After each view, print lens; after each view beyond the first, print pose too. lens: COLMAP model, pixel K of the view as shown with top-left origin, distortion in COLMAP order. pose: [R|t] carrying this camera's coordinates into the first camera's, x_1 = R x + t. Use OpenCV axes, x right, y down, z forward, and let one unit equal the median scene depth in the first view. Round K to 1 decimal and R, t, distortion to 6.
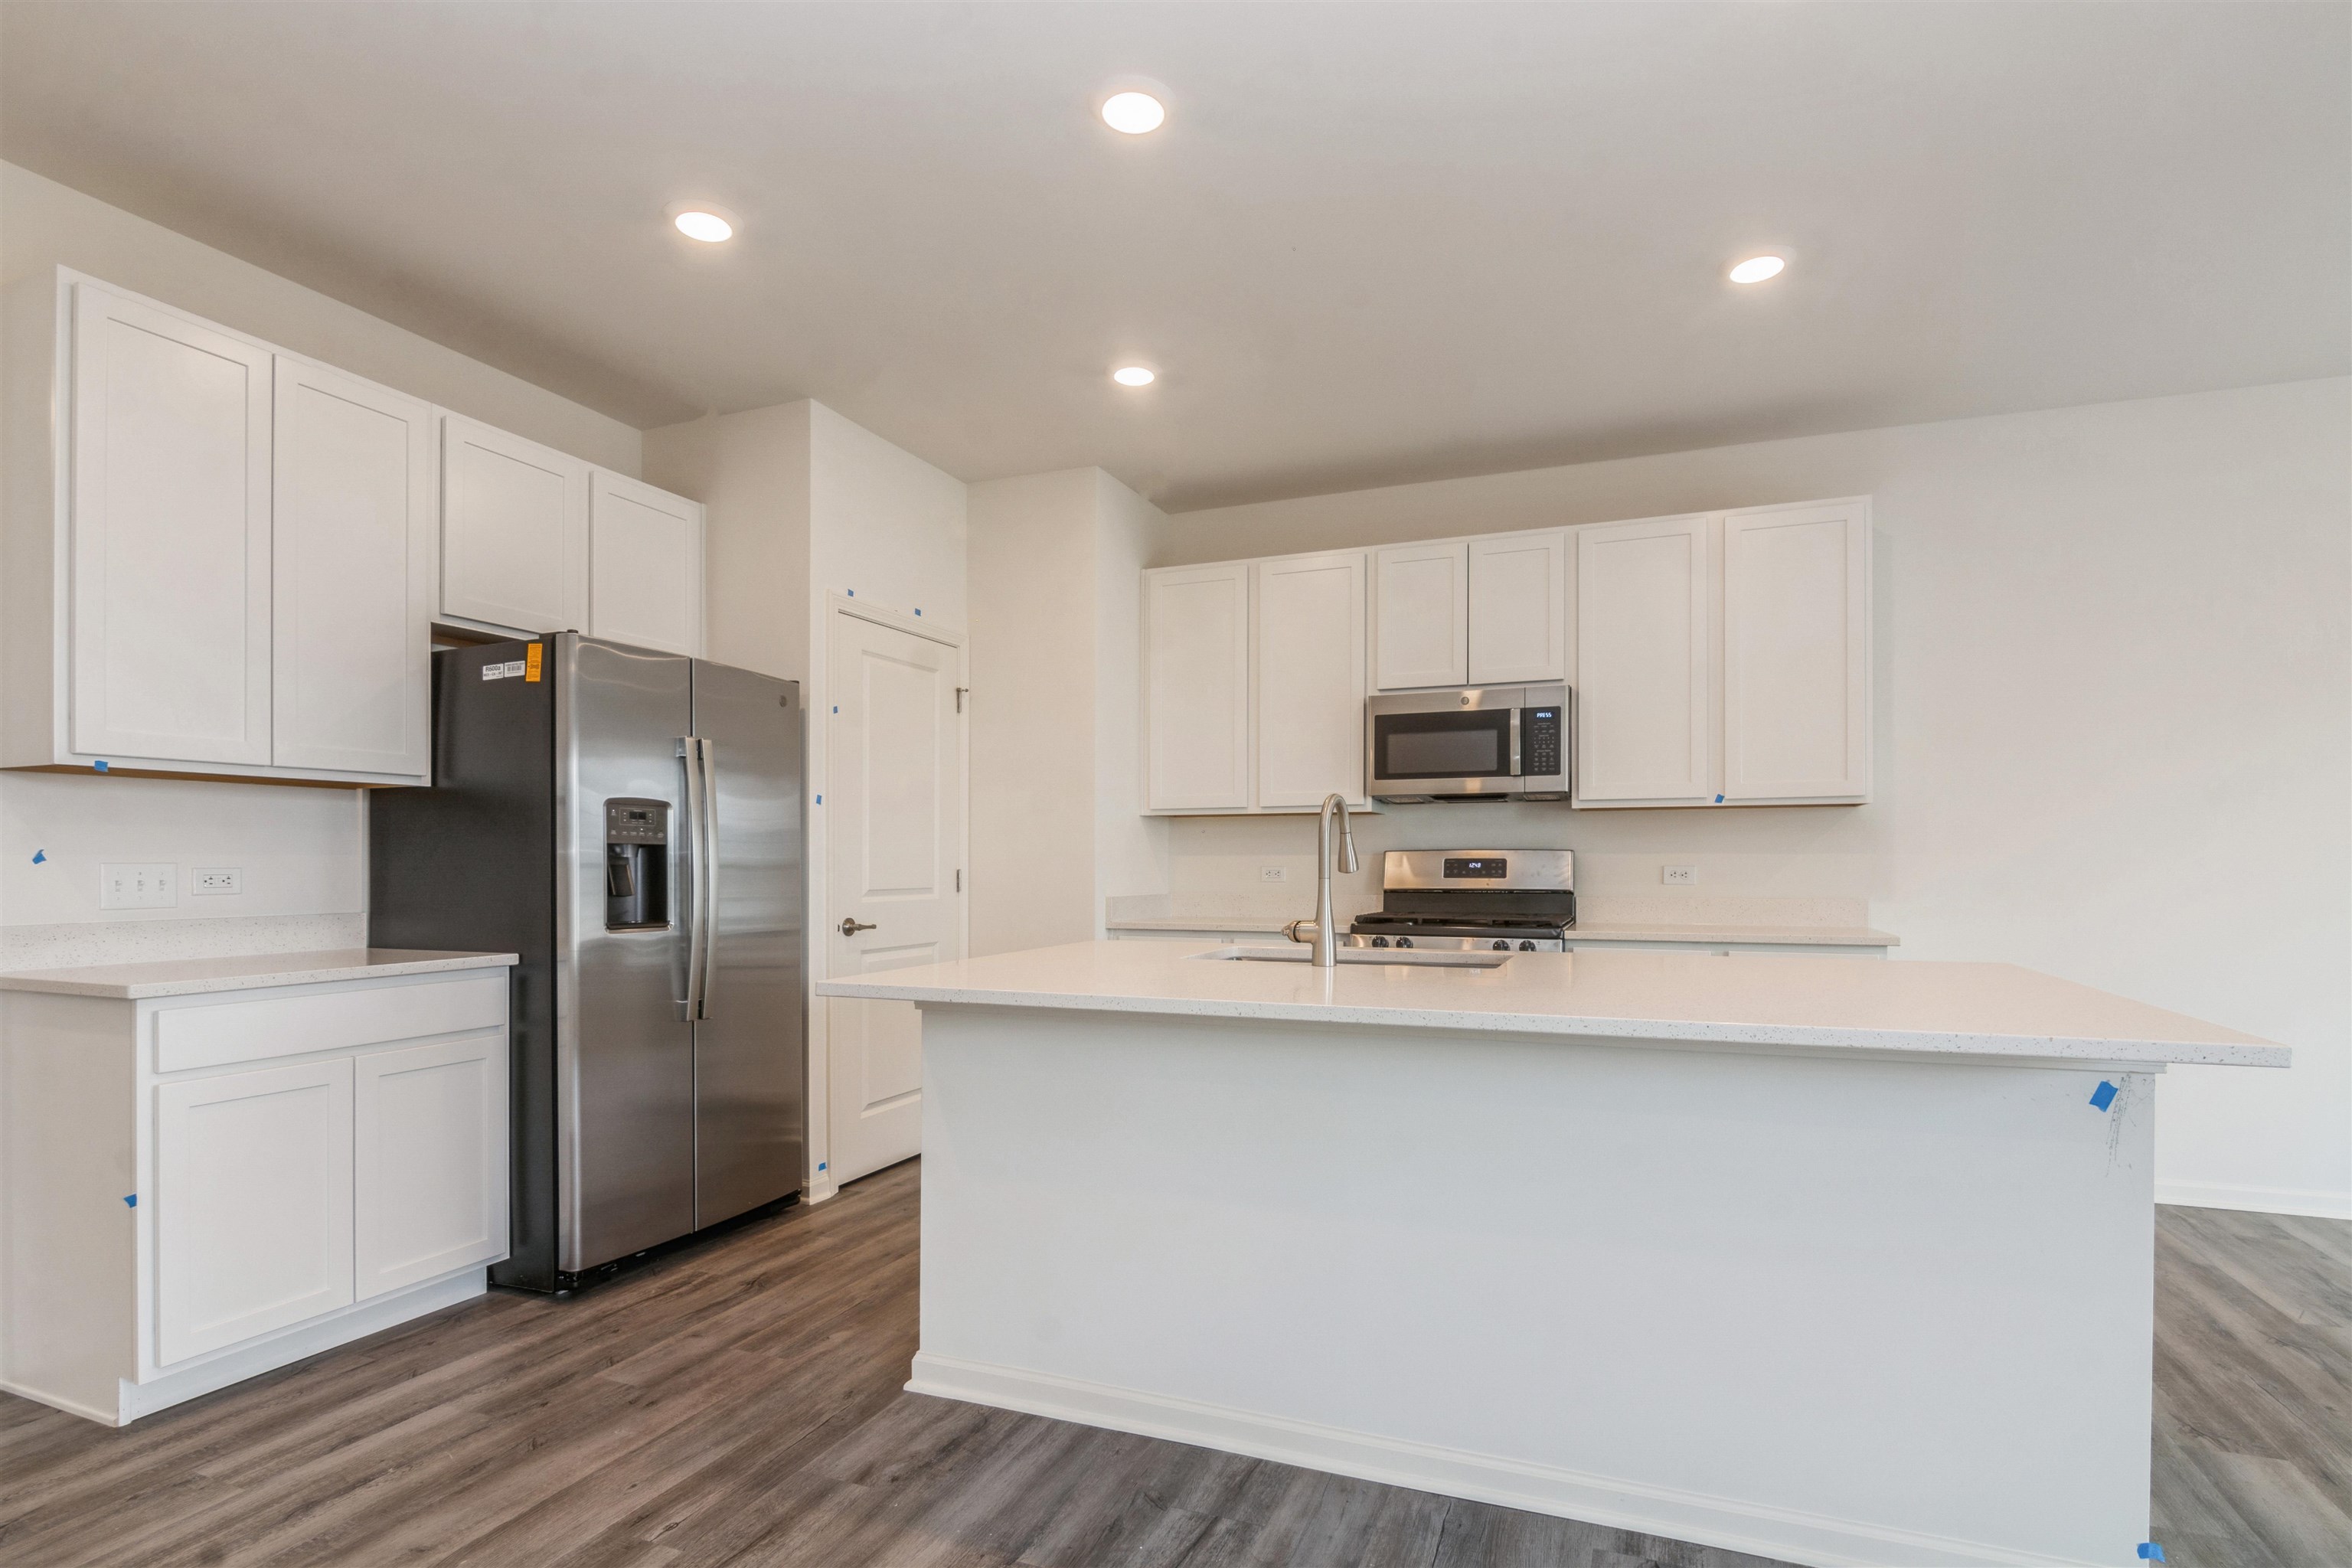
lens RADIAL K [[1145.2, 0, 1189.0], [0, 1145.2, 851.4], [0, 0, 1]] dist [-0.010117, -0.002479]
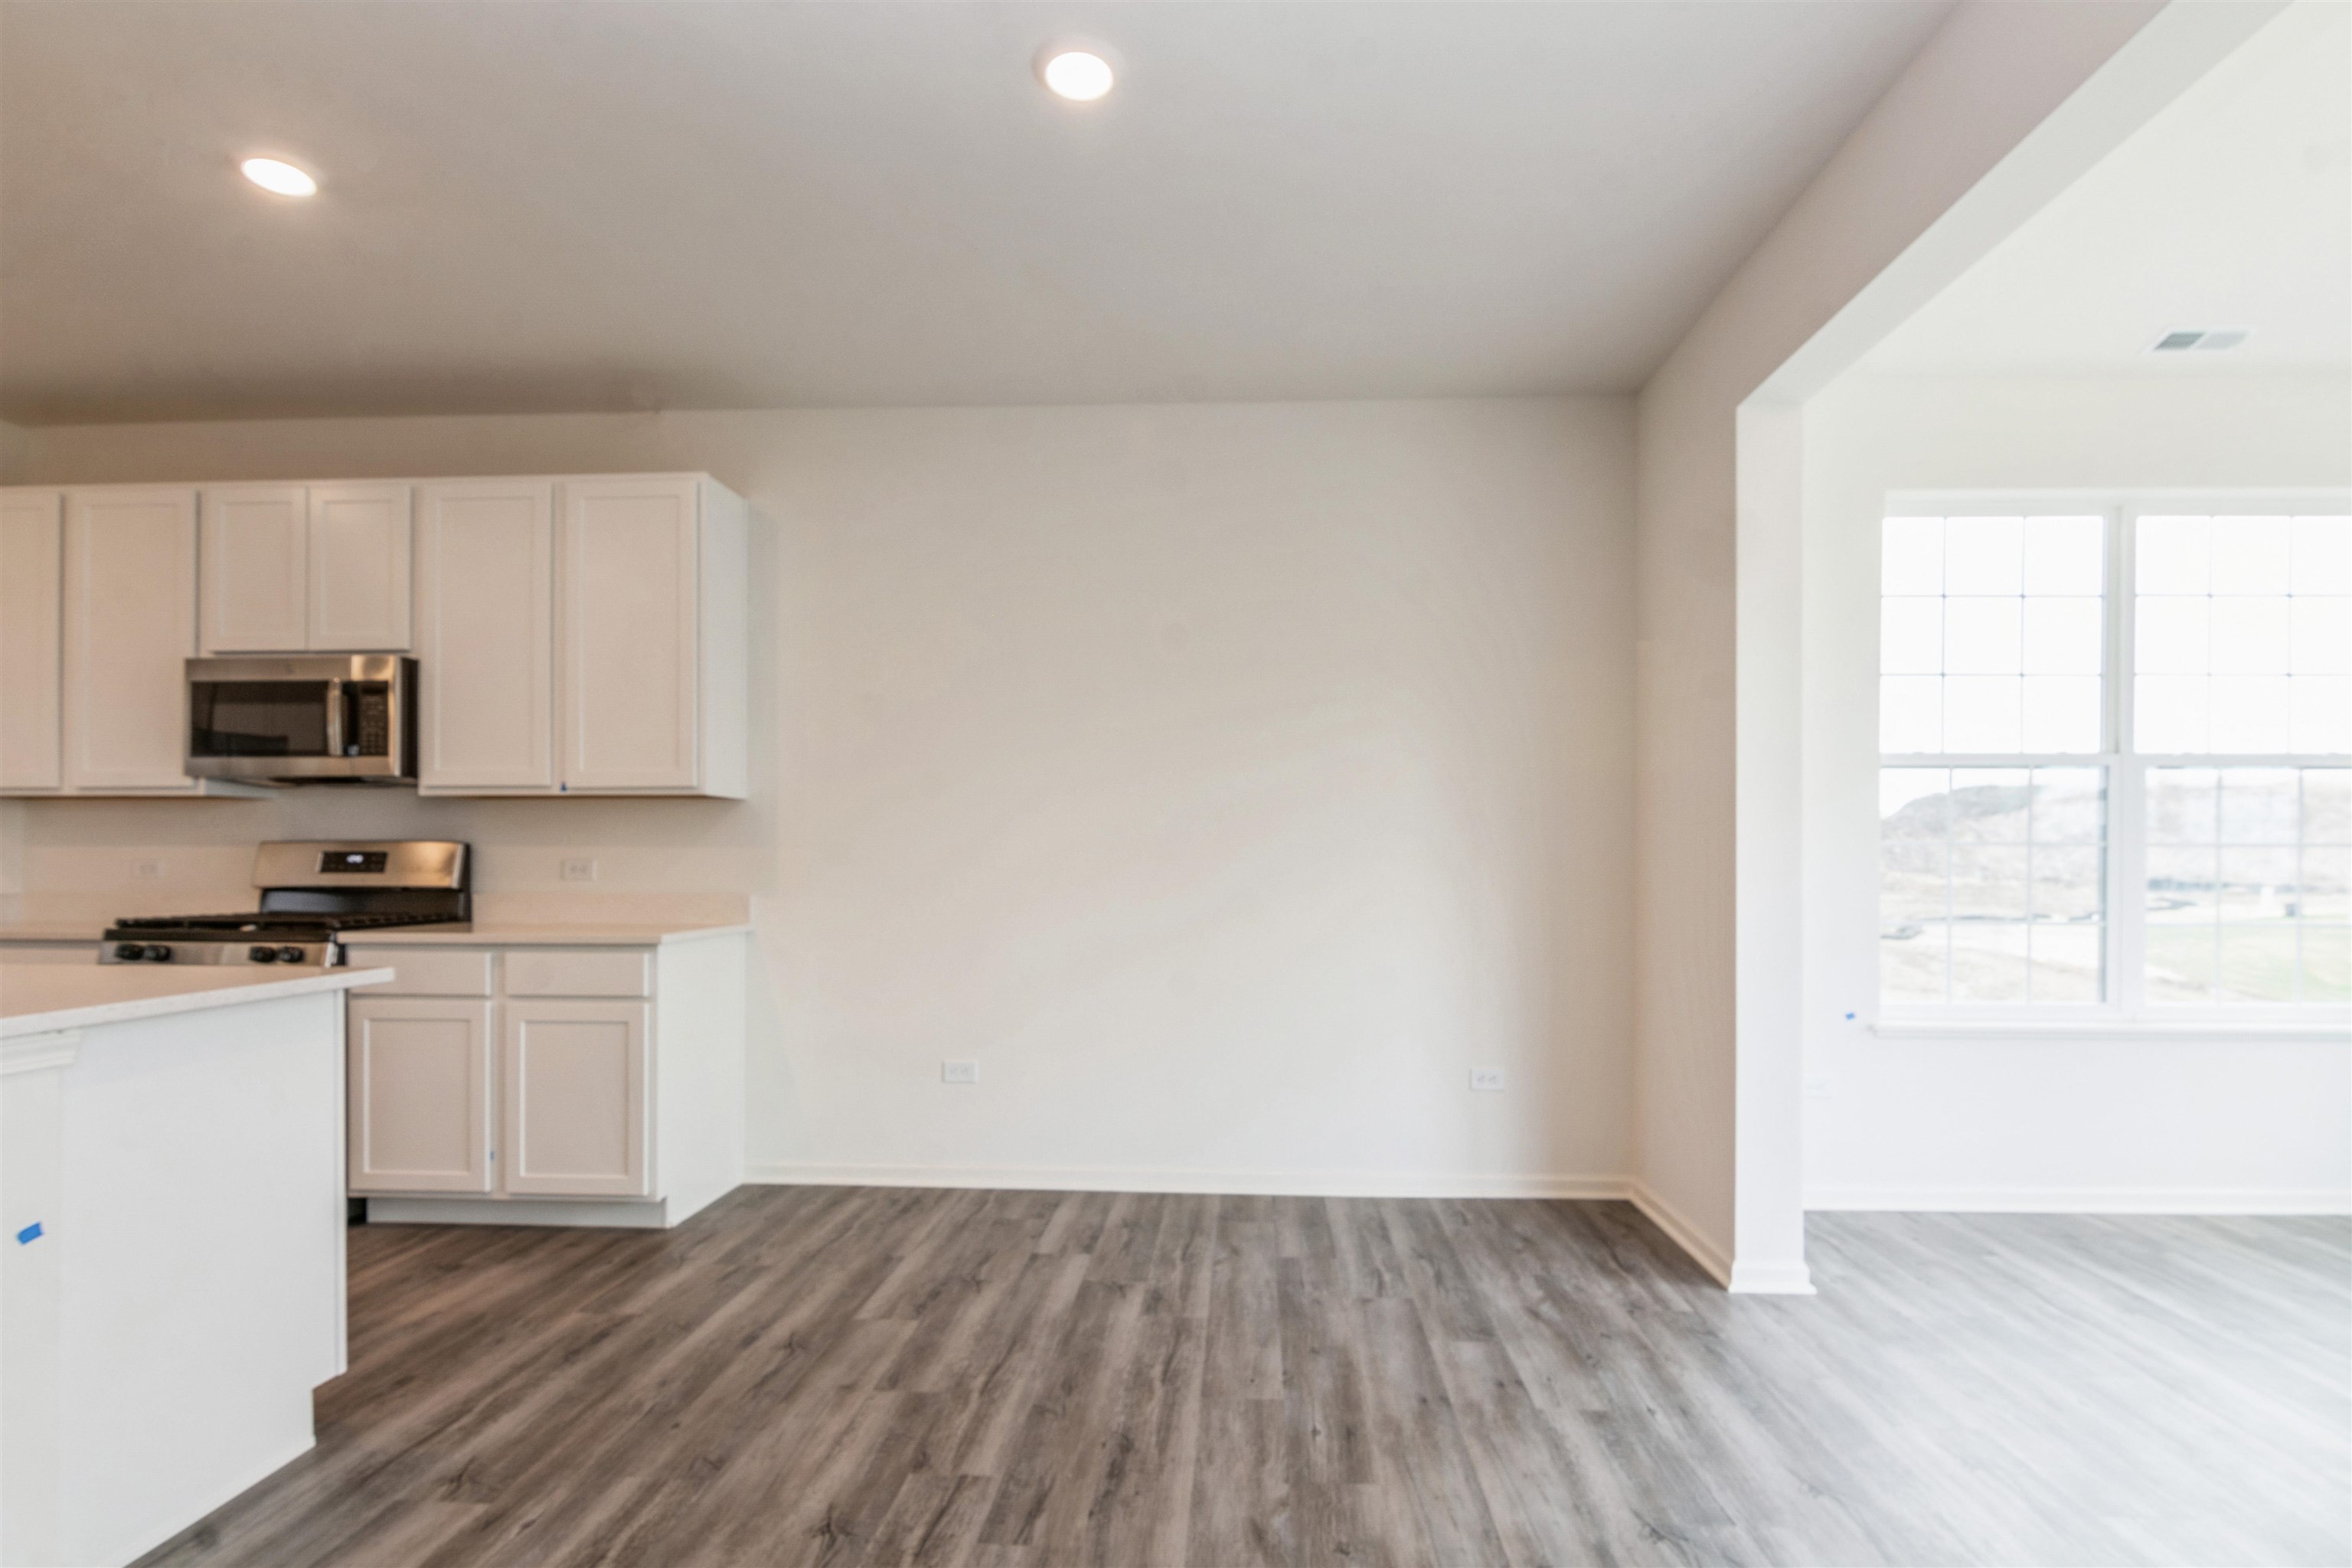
lens RADIAL K [[1145.2, 0, 1171.1], [0, 1145.2, 863.4], [0, 0, 1]] dist [-0.010117, -0.002479]
pose [[0.946710, 0.001005, 0.322087, 0.592469], [-0.006898, 0.999829, 0.017153, -0.003995], [-0.322015, -0.018461, 0.946555, -0.029085]]
